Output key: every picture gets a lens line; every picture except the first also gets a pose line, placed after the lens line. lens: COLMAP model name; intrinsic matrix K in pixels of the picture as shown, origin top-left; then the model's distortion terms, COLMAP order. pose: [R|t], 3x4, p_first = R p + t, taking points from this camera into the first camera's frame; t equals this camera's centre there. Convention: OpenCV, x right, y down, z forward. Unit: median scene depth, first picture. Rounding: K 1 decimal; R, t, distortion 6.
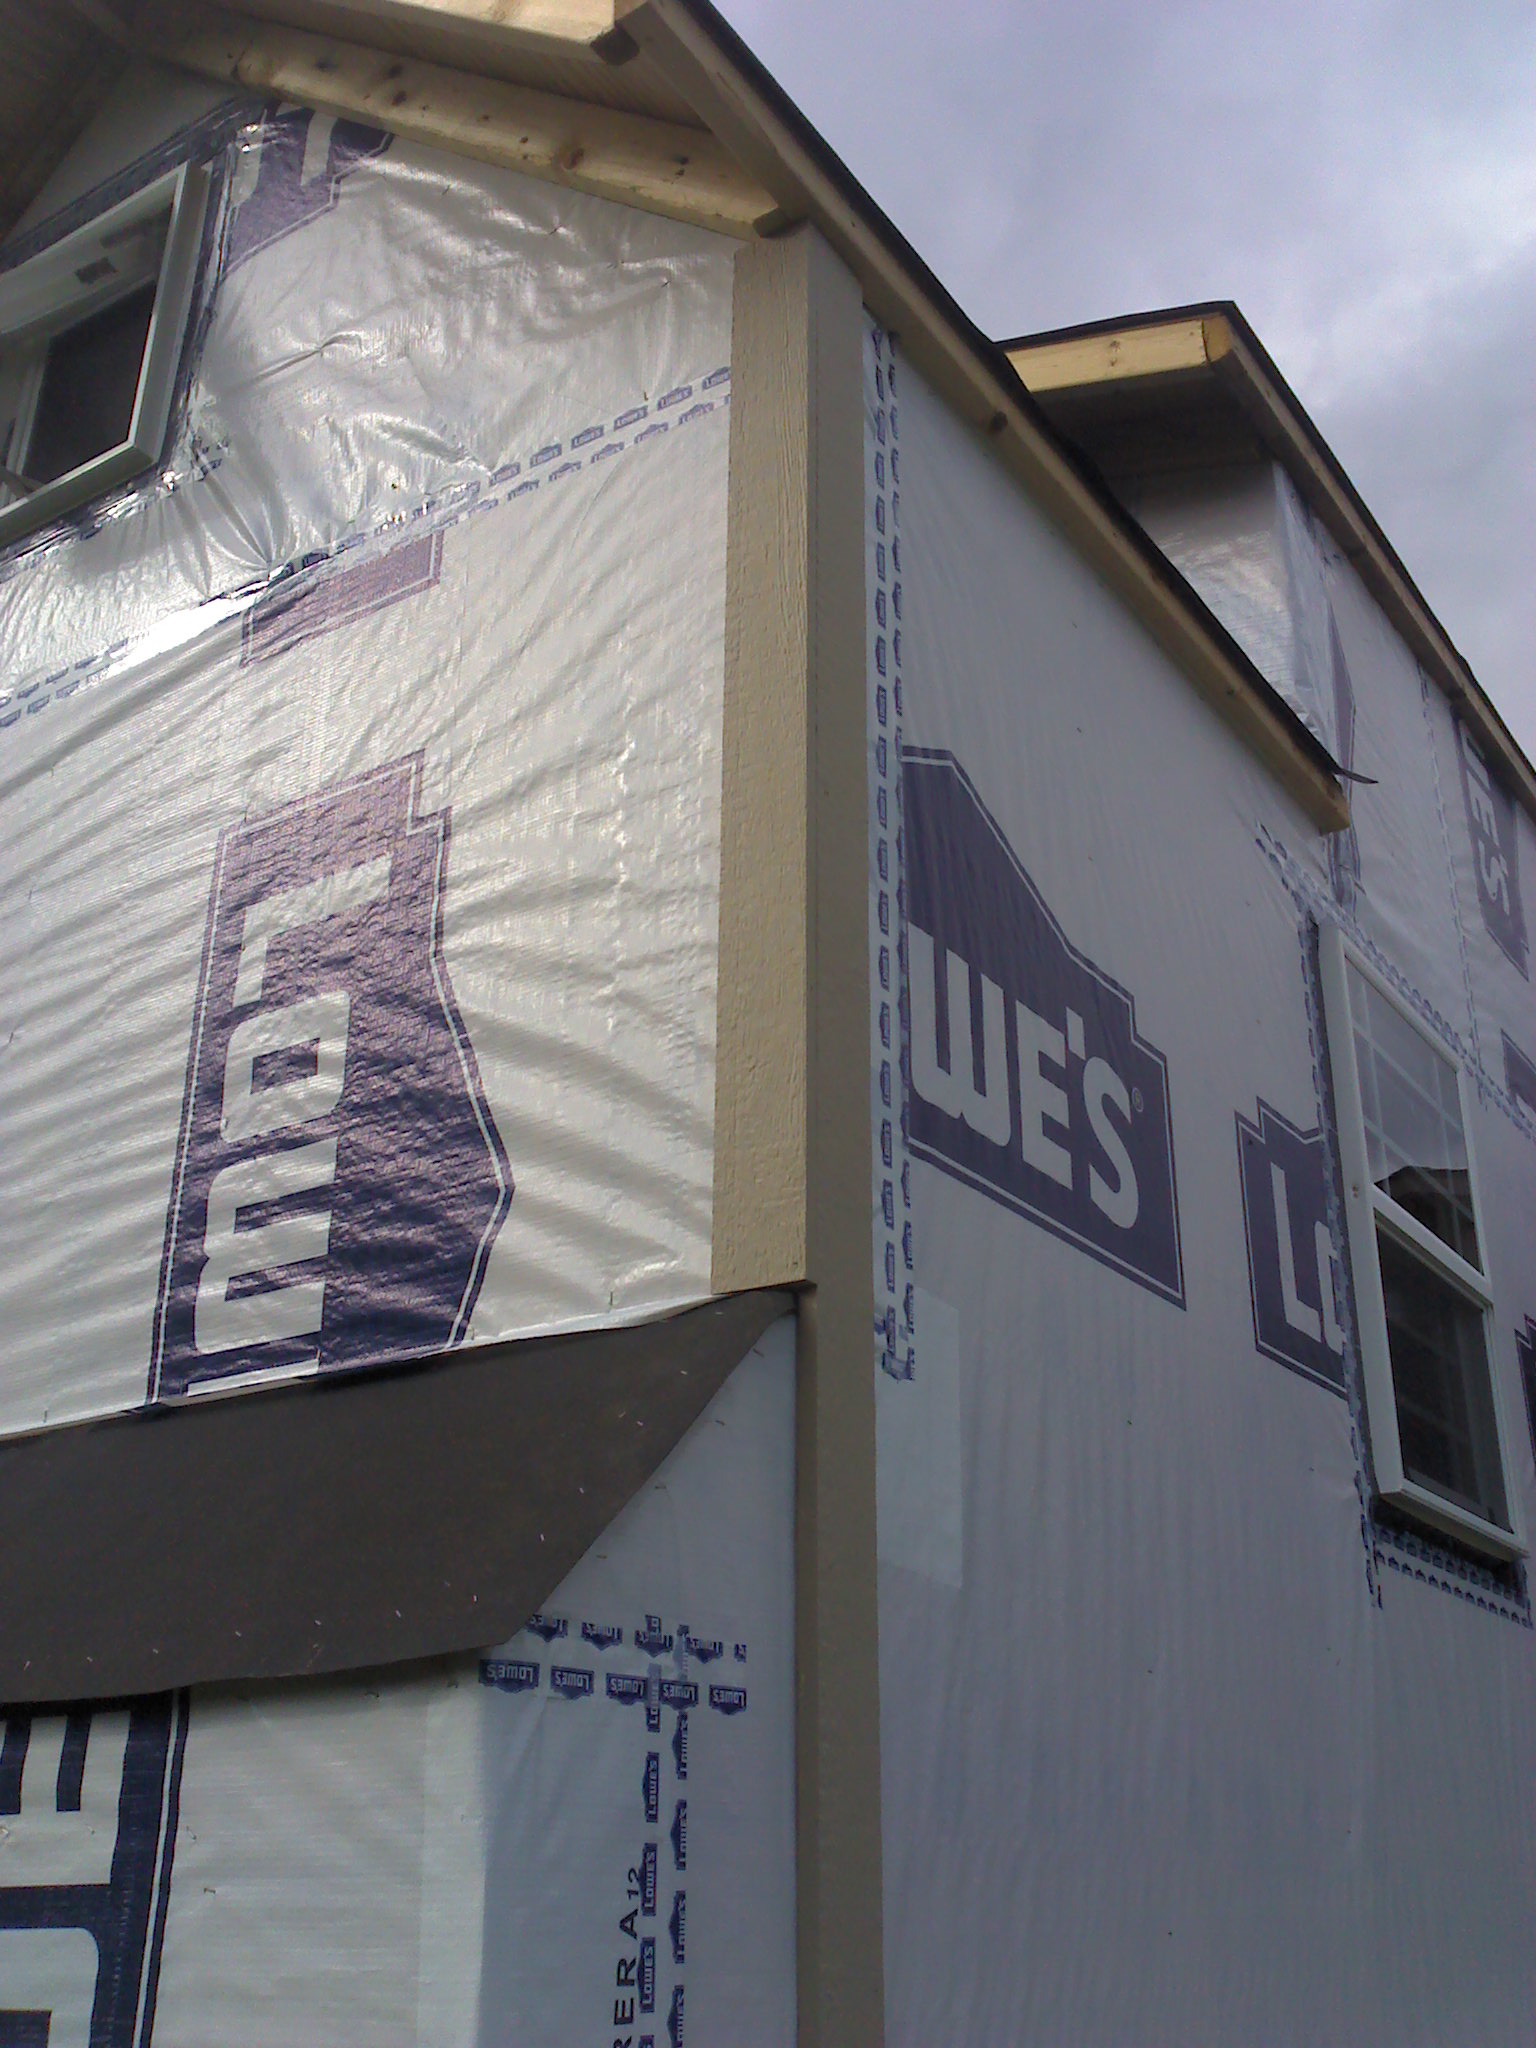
lens RADIAL K [[2028.6, 0, 768.0], [0, 2028.6, 1024.0], [0, 0, 1]] dist [0.018279, 0.029872]
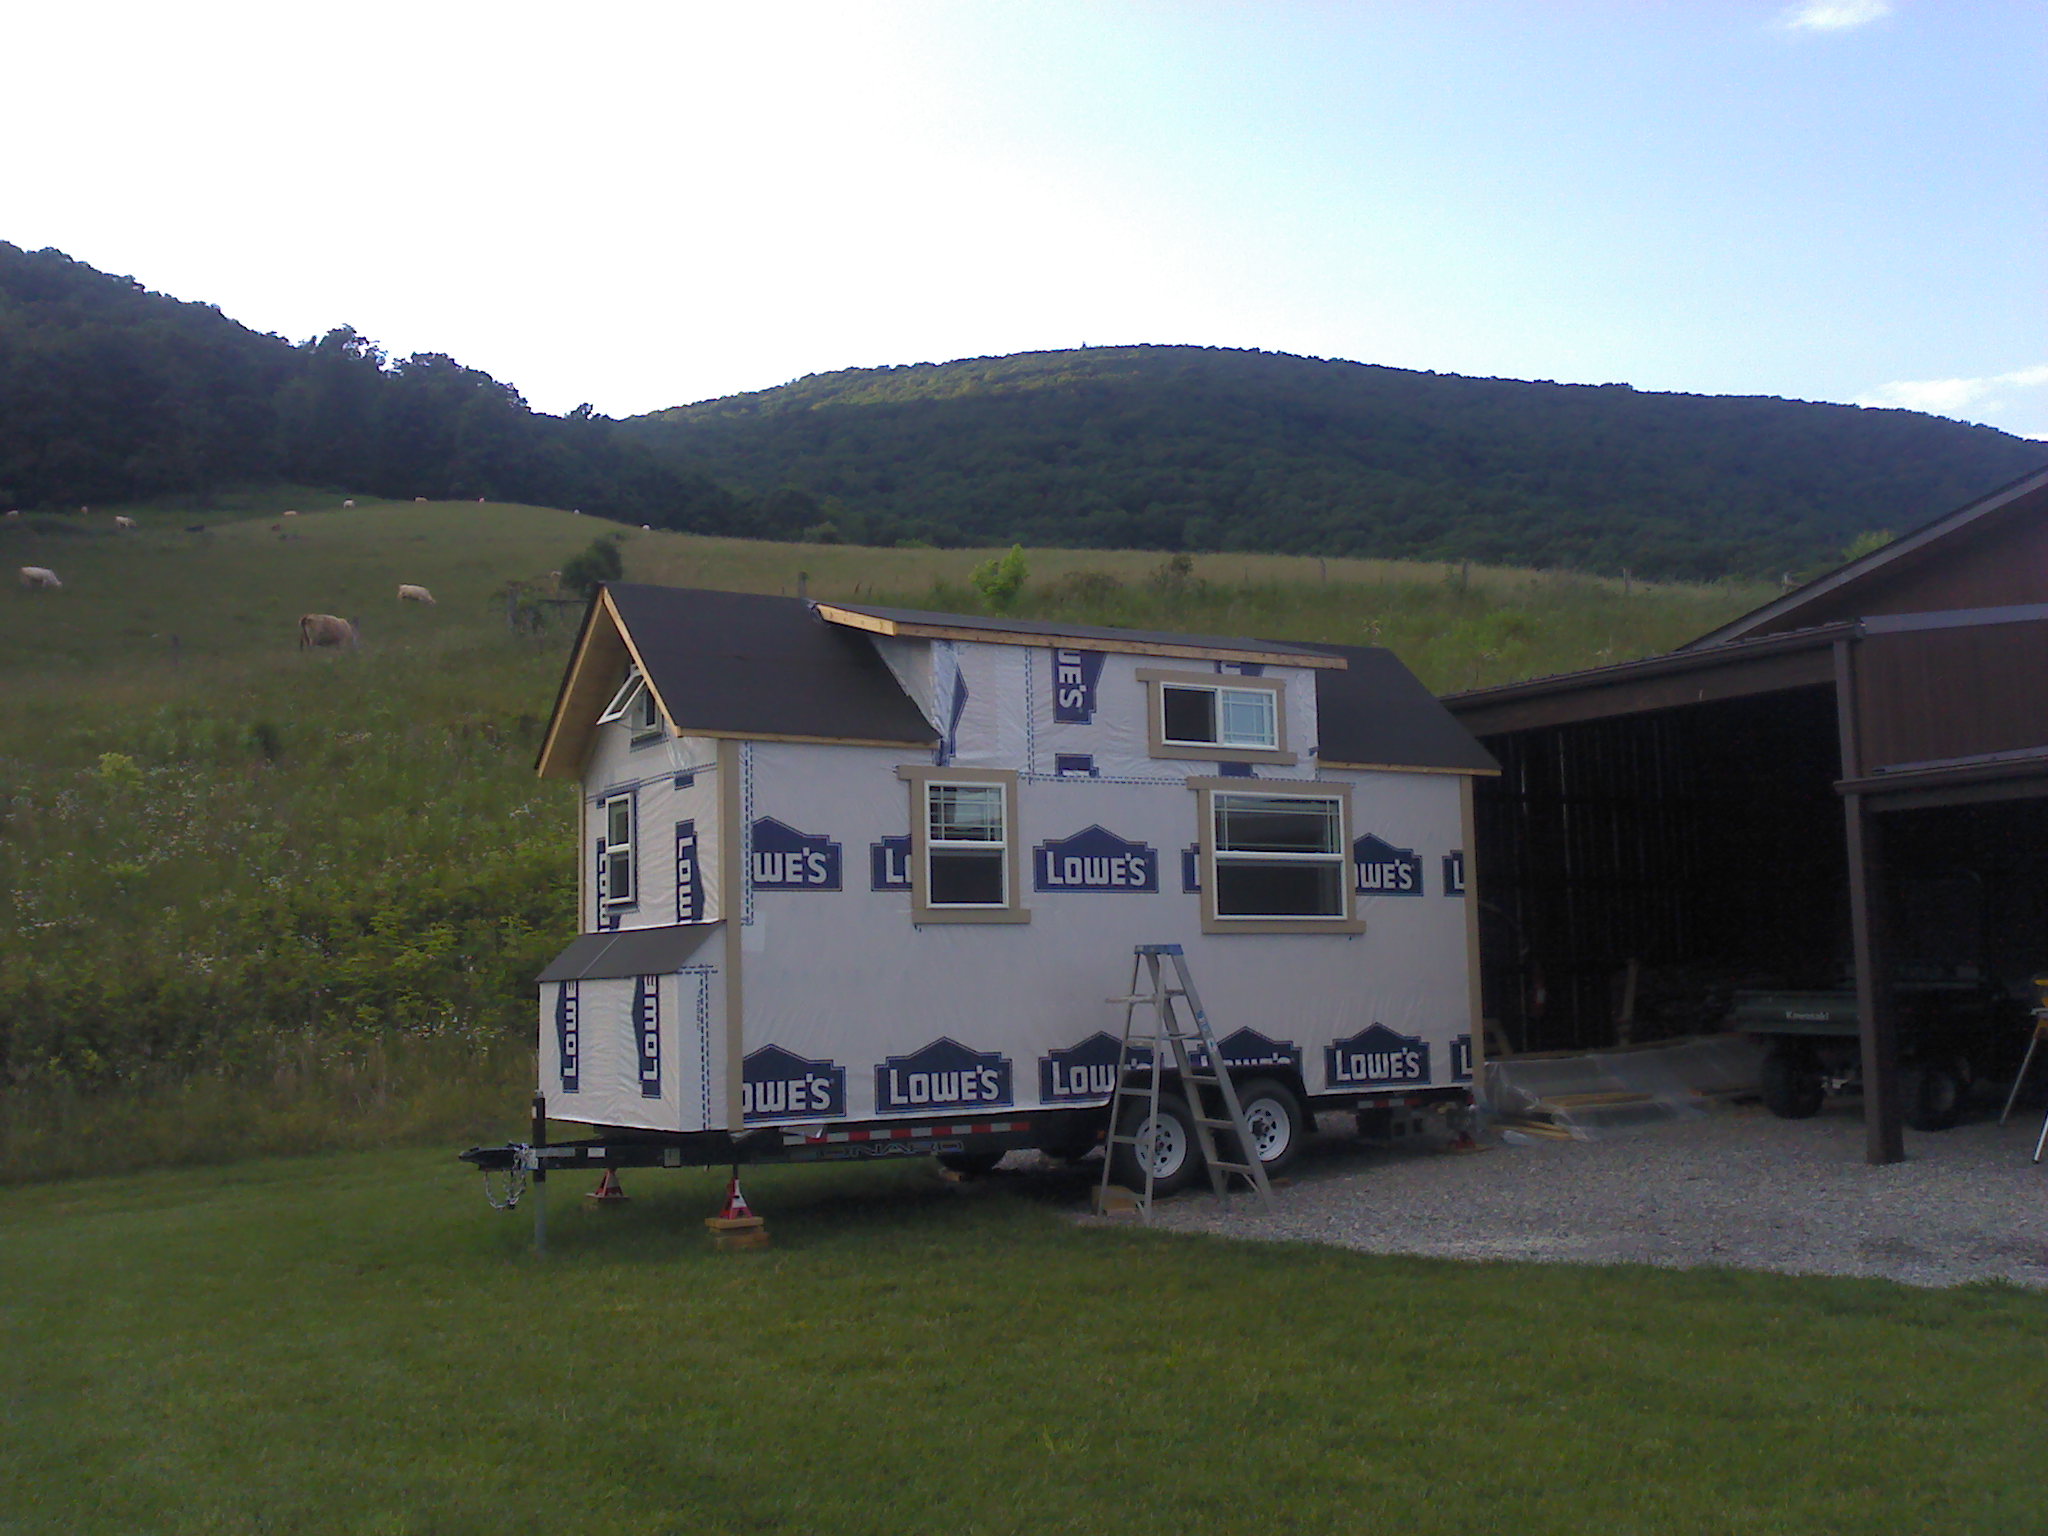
lens RADIAL K [[2011.2, 0, 938.7], [0, 2011.2, 767.8], [0, 0, 1]] dist [0.022366, -0.159806]
pose [[0.902667, -0.075871, -0.423599, 3.446276], [0.199925, 0.945597, 0.256664, -1.895937], [0.381081, -0.316371, 0.868727, -4.405069]]
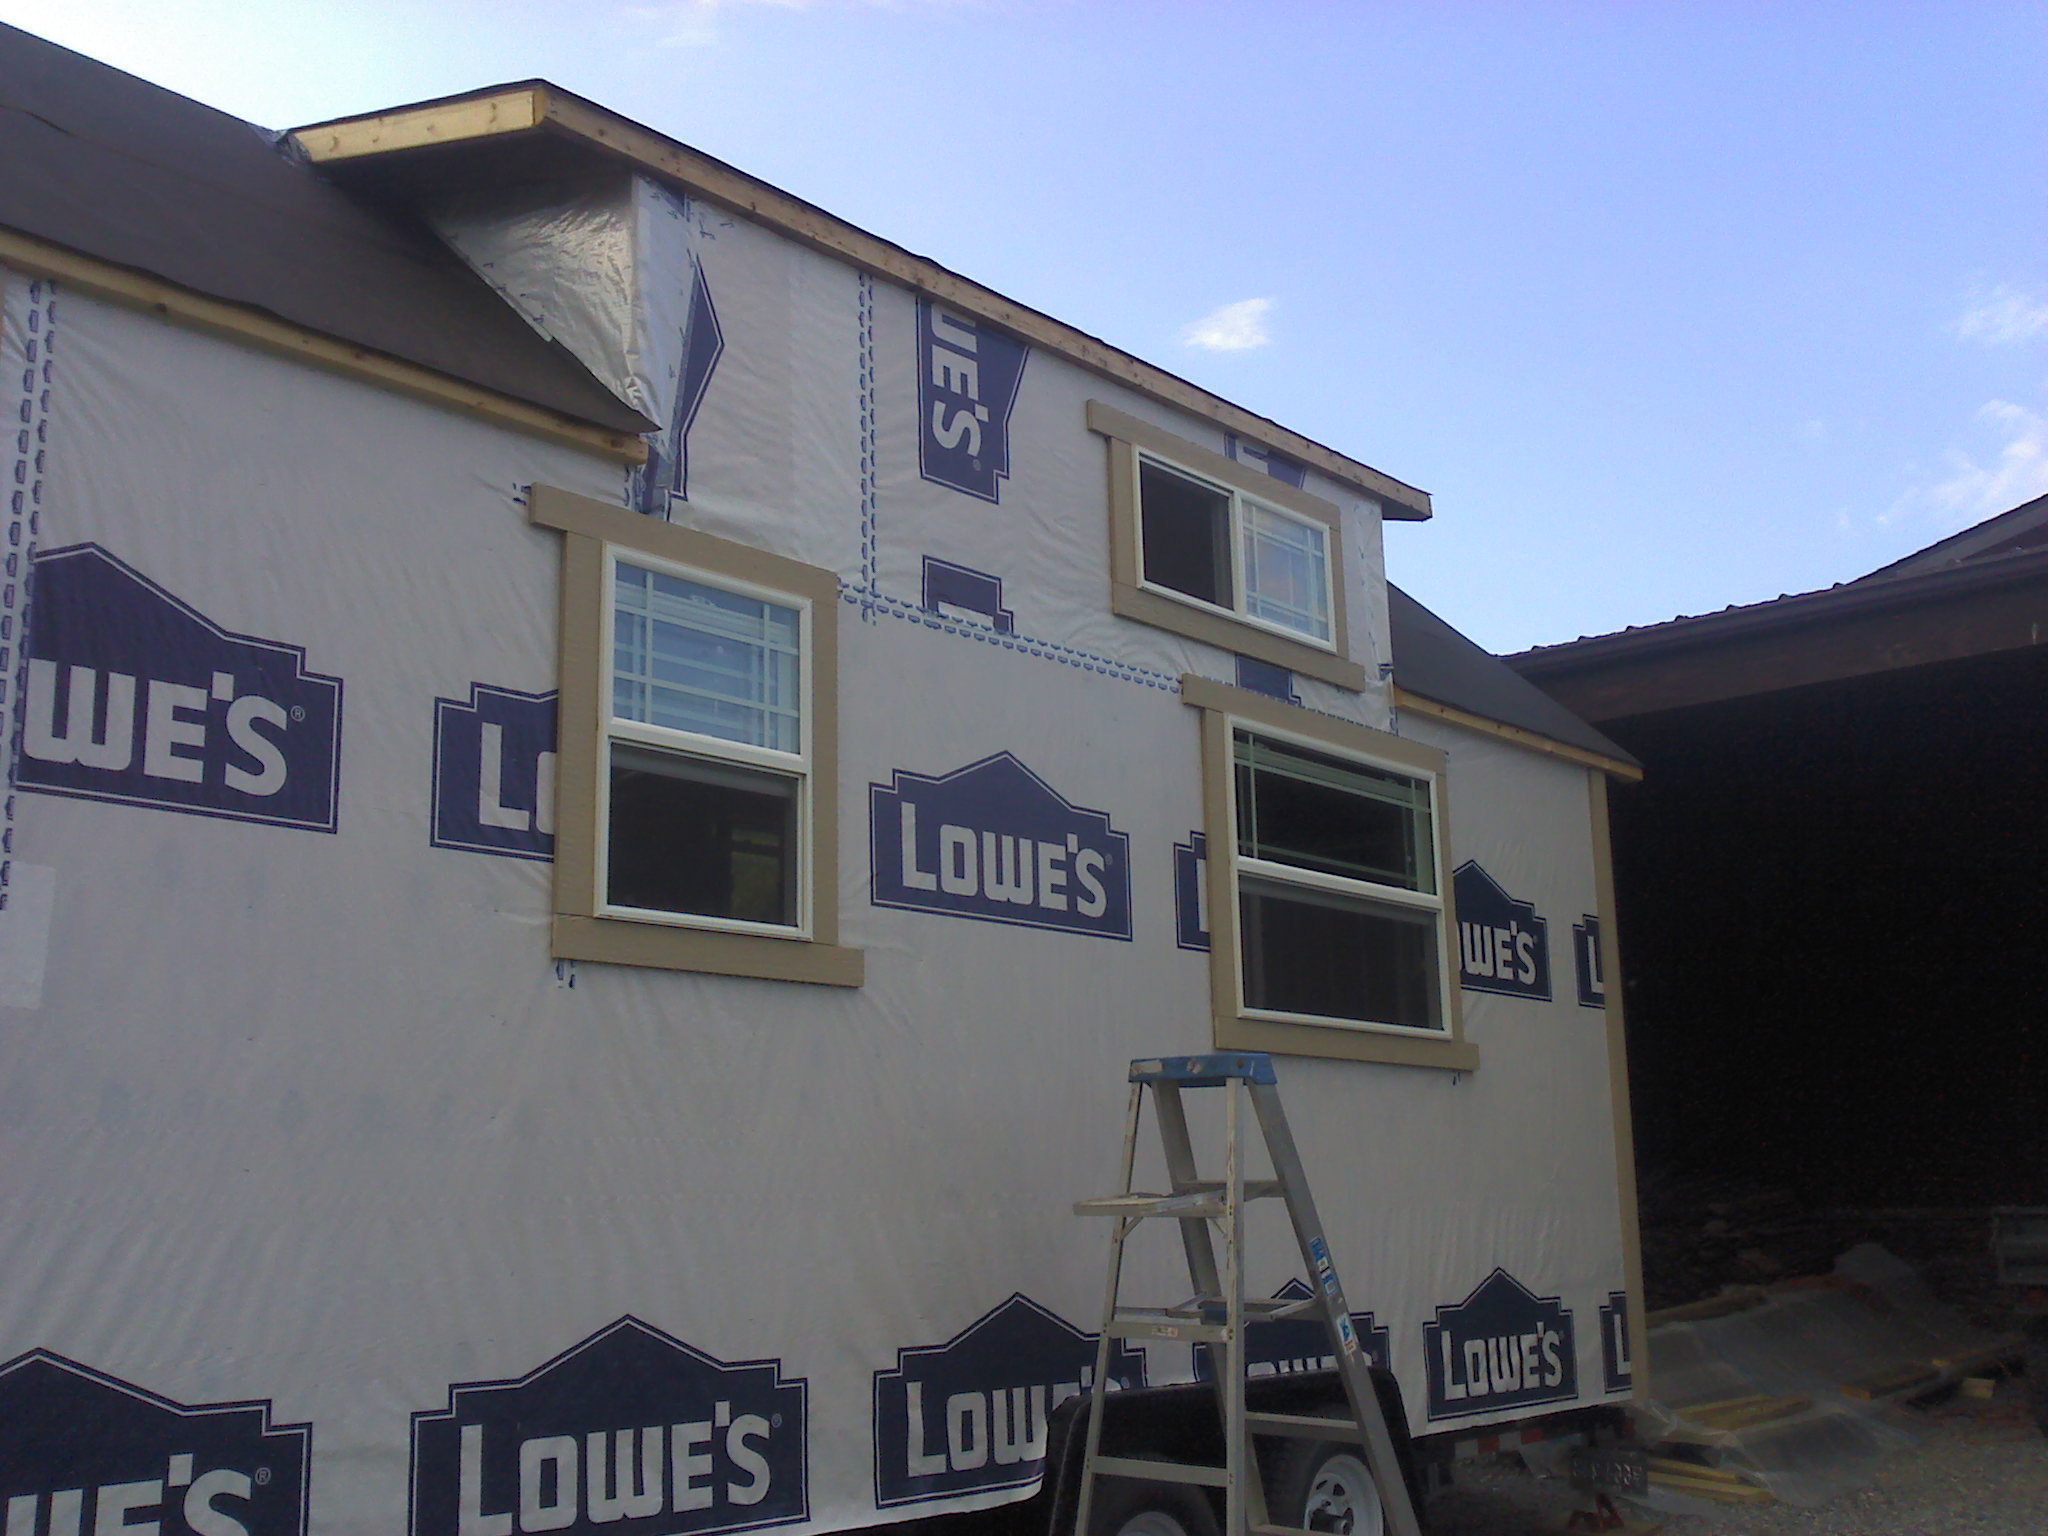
lens RADIAL K [[2042.9, 0, 950.8], [0, 2042.9, 787.1], [0, 0, 1]] dist [0.006924, -0.111628]
pose [[0.987702, -0.056933, -0.145615, 1.183808], [0.085440, 0.976525, 0.197735, -0.236056], [0.130939, -0.207745, 0.969380, -0.718291]]
